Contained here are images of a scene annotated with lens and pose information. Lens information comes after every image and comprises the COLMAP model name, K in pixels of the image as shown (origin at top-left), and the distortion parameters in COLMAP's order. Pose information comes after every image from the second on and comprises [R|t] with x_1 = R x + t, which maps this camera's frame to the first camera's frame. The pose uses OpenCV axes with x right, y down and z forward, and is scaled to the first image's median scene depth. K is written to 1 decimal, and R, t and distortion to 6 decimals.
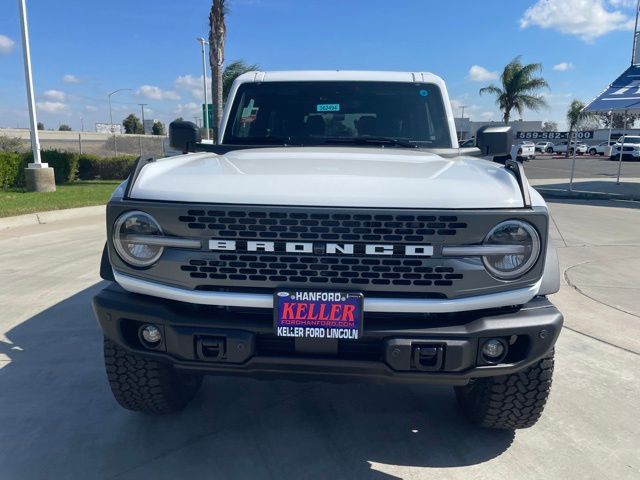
lens RADIAL K [[524.6, 0, 326.8], [0, 524.6, 247.8], [0, 0, 1]] dist [0.011309, -0.043766]
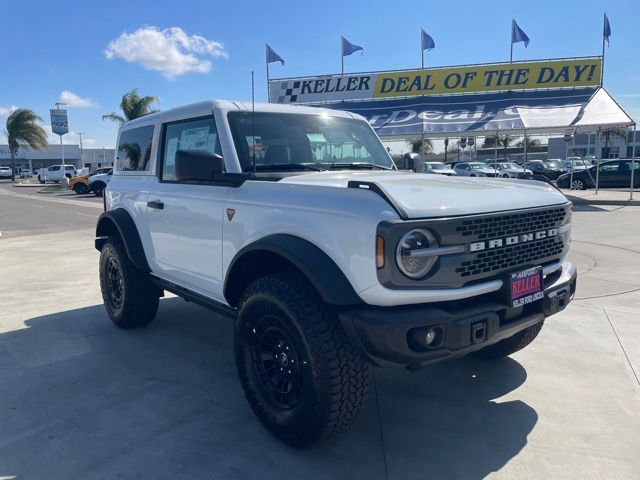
lens RADIAL K [[524.6, 0, 323.3], [0, 524.6, 250.1], [0, 0, 1]] dist [0.011309, -0.043766]
pose [[0.703964, -0.125319, 0.699092, -1.267411], [0.159550, 0.987056, 0.016278, -0.071960], [-0.692083, 0.100081, 0.714846, 0.341211]]
